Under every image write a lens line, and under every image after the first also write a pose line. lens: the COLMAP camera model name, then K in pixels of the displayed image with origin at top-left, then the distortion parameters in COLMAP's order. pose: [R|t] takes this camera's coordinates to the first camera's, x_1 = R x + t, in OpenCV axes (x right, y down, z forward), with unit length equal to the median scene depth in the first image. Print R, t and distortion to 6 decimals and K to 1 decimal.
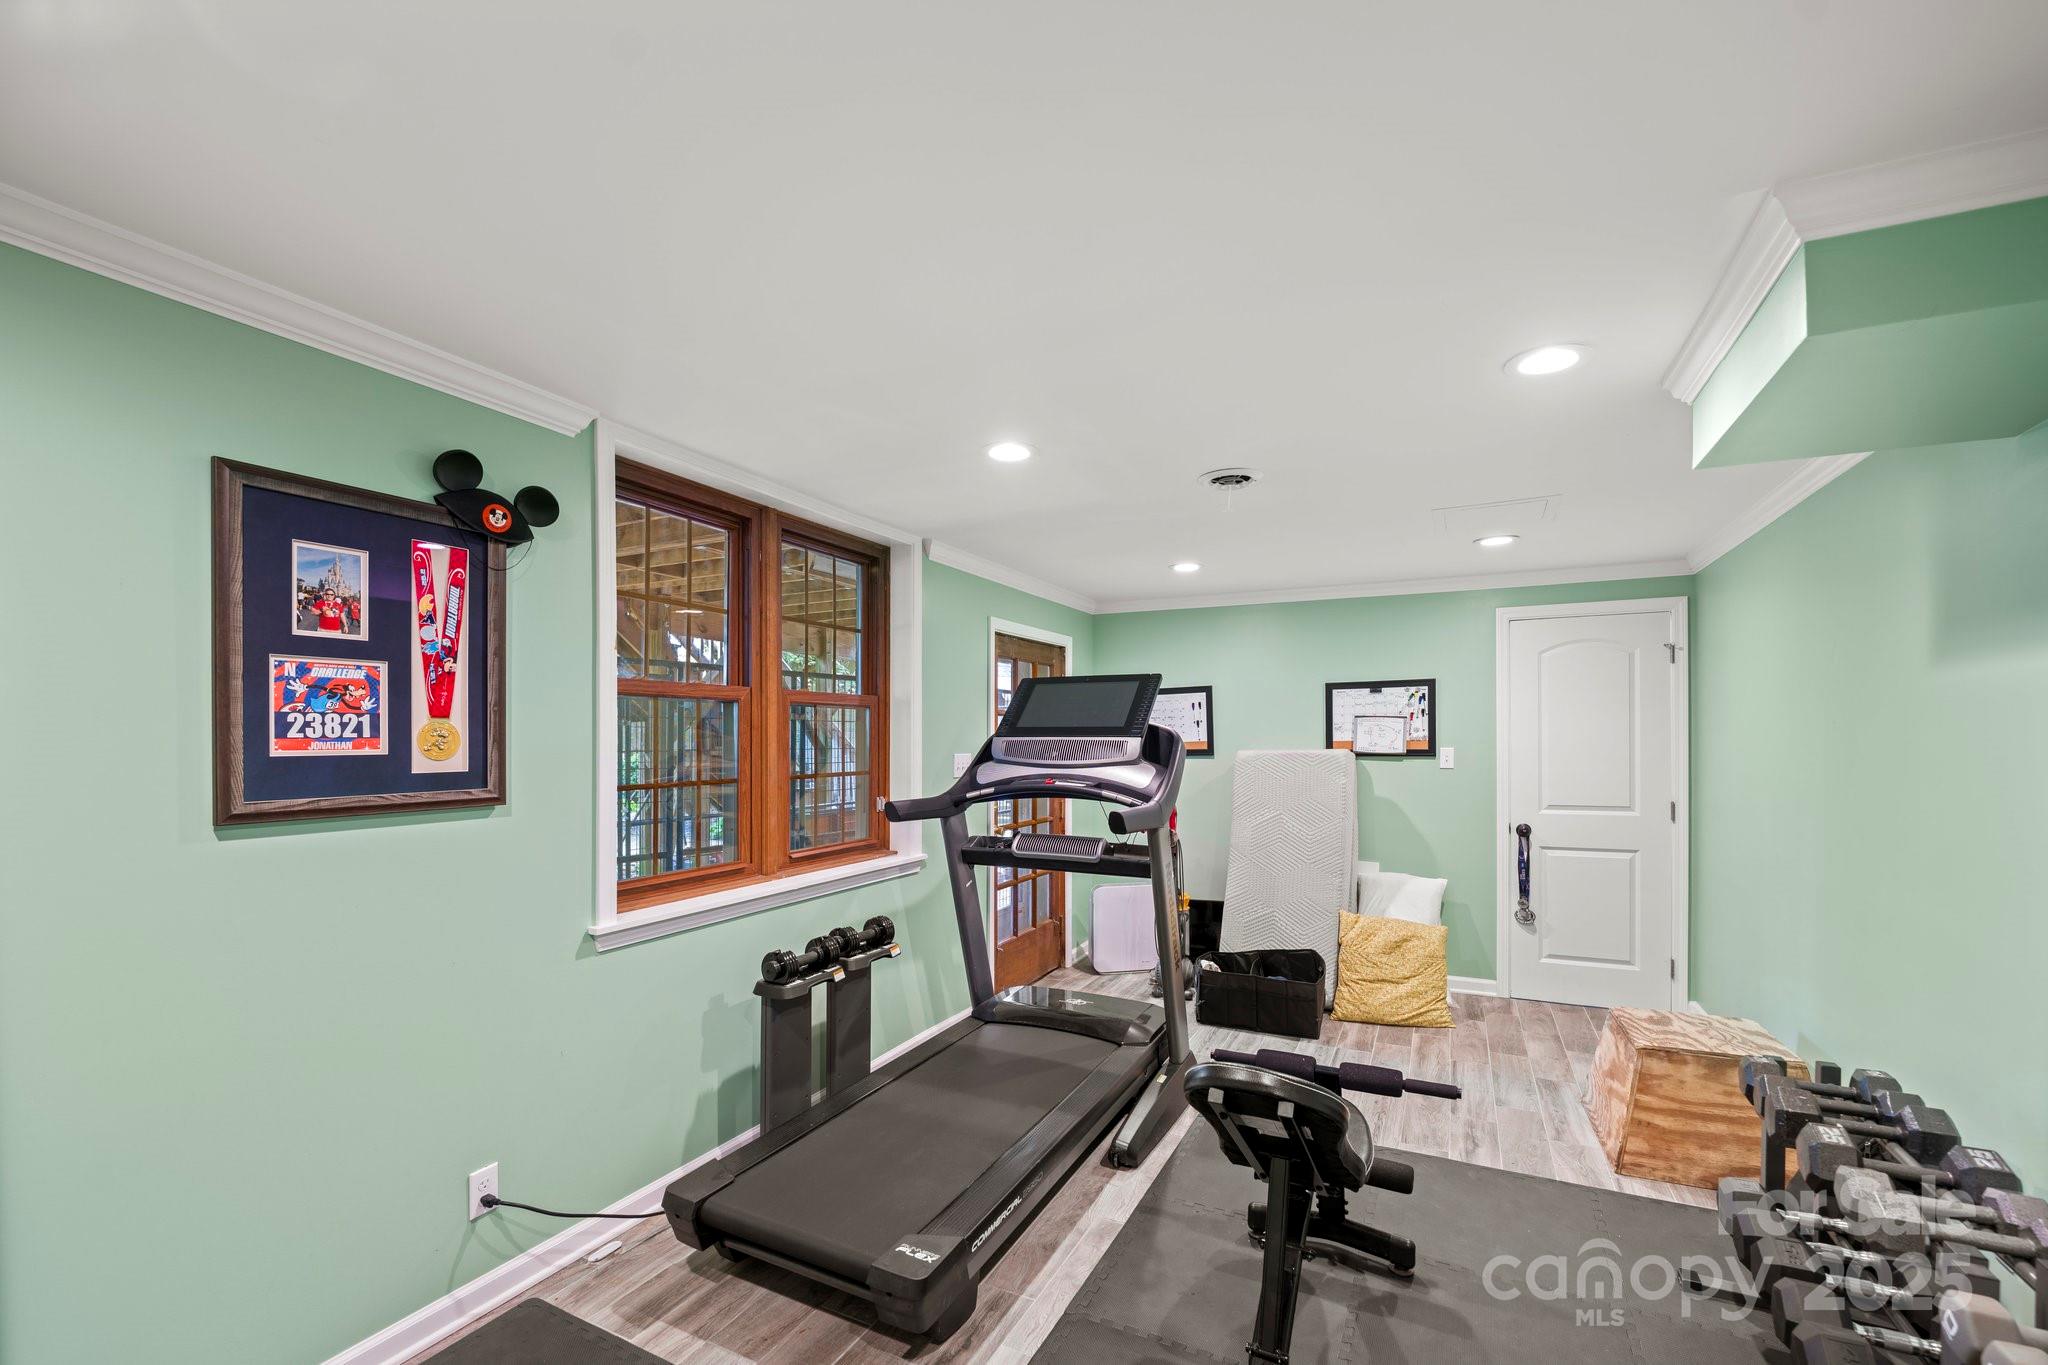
lens RADIAL K [[848.3, 0, 1025.3], [0, 848.3, 735.8], [0, 0, 1]] dist [-0.000882, -0.000173]
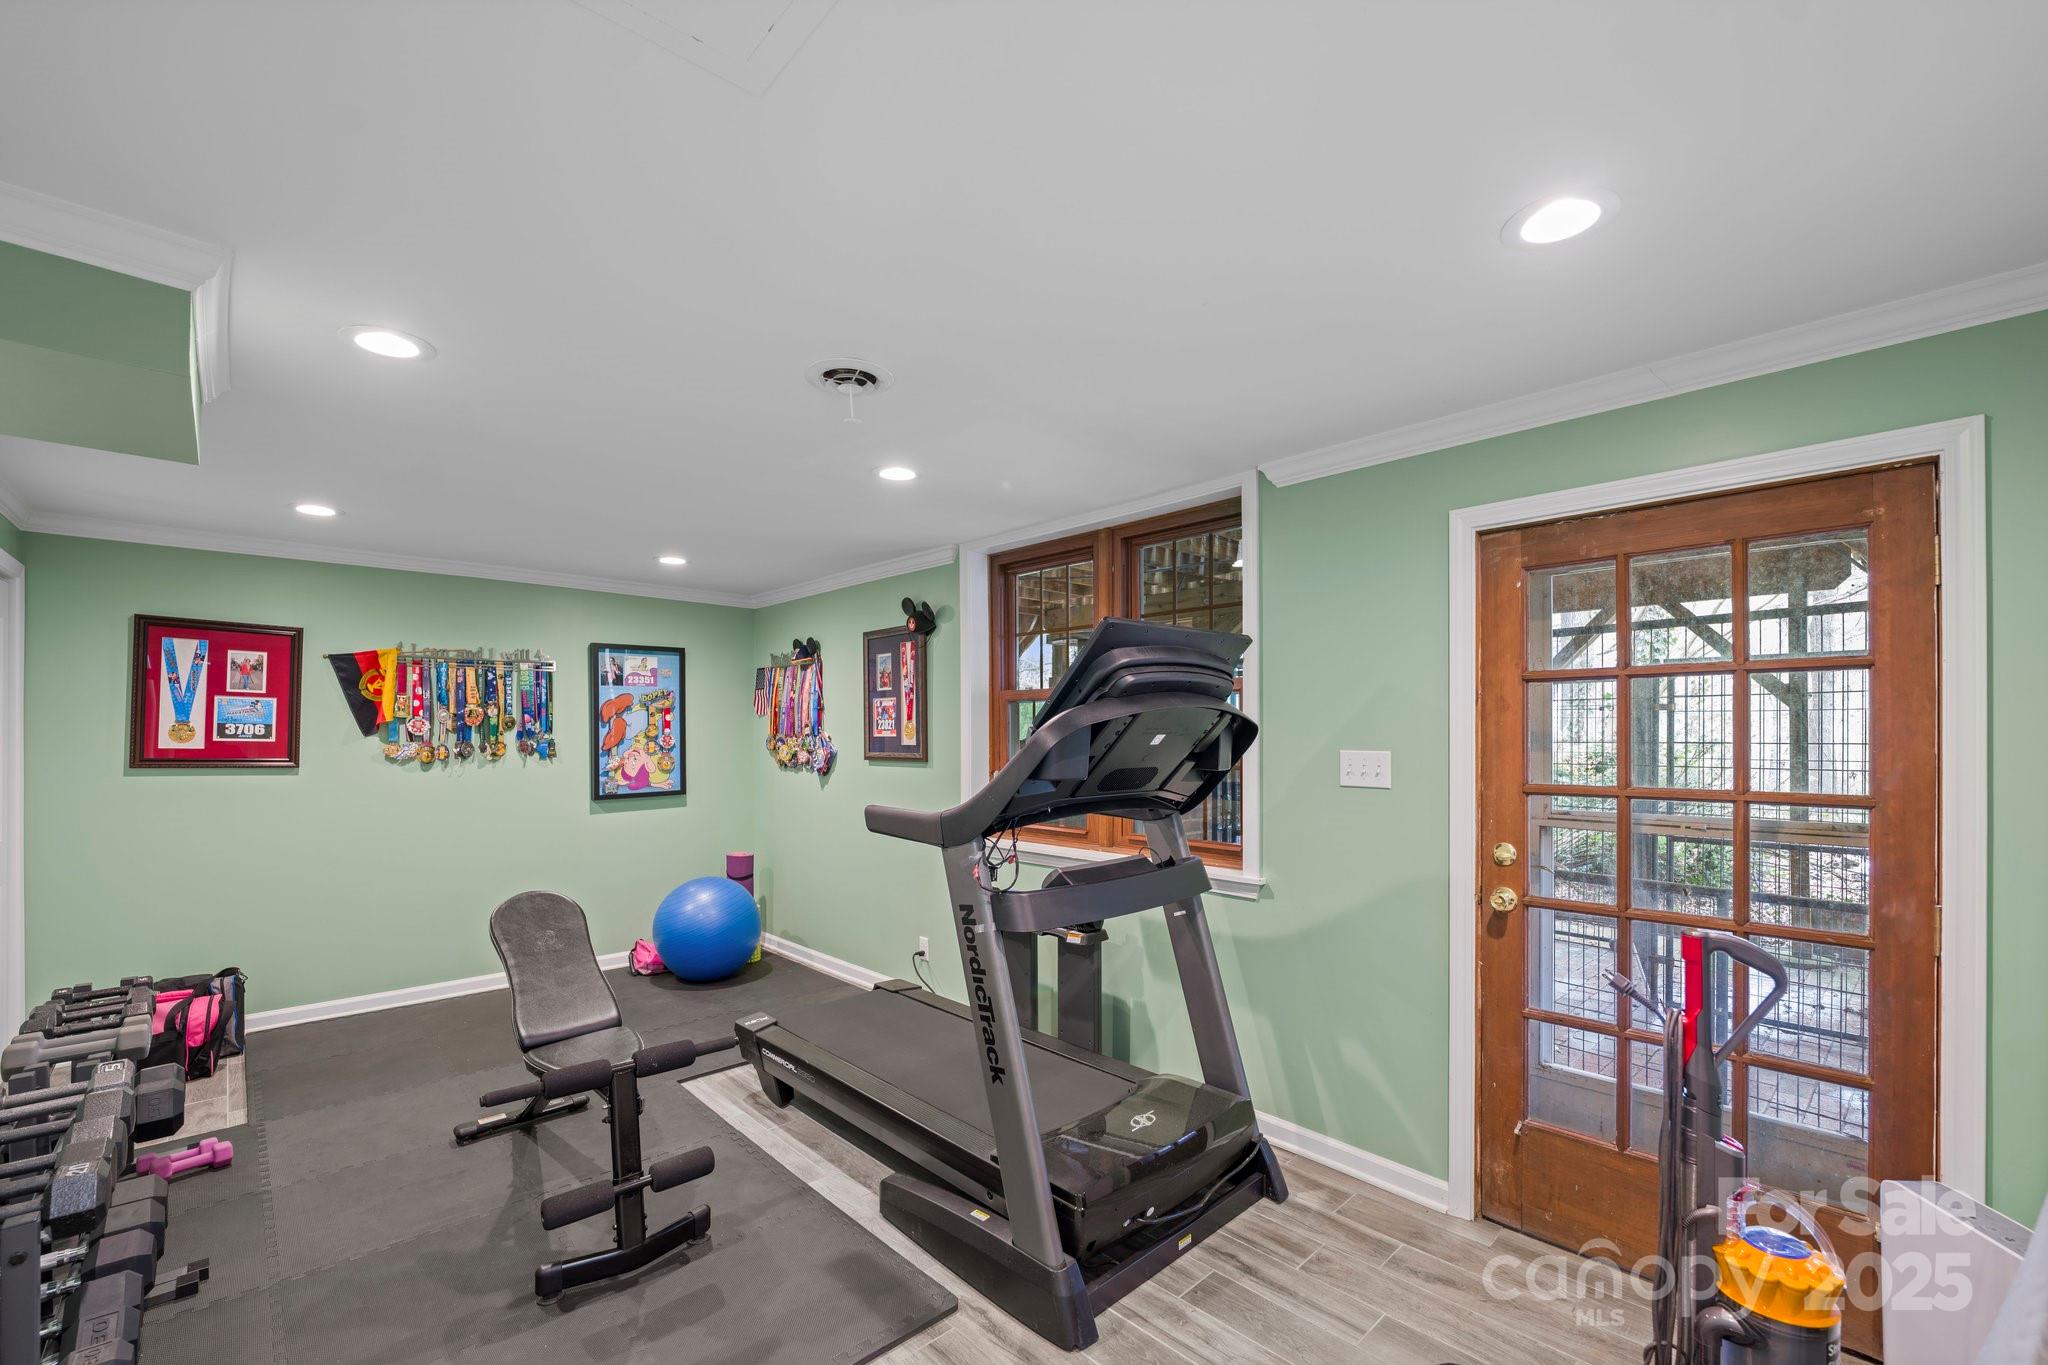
lens RADIAL K [[848.3, 0, 1025.3], [0, 848.3, 735.8], [0, 0, 1]] dist [-0.000882, -0.000173]
pose [[-0.331092, -0.002580, -0.943595, 1.316424], [-0.001132, 0.999997, -0.002338, 0.024846], [0.943598, 0.000294, -0.331094, 2.051413]]
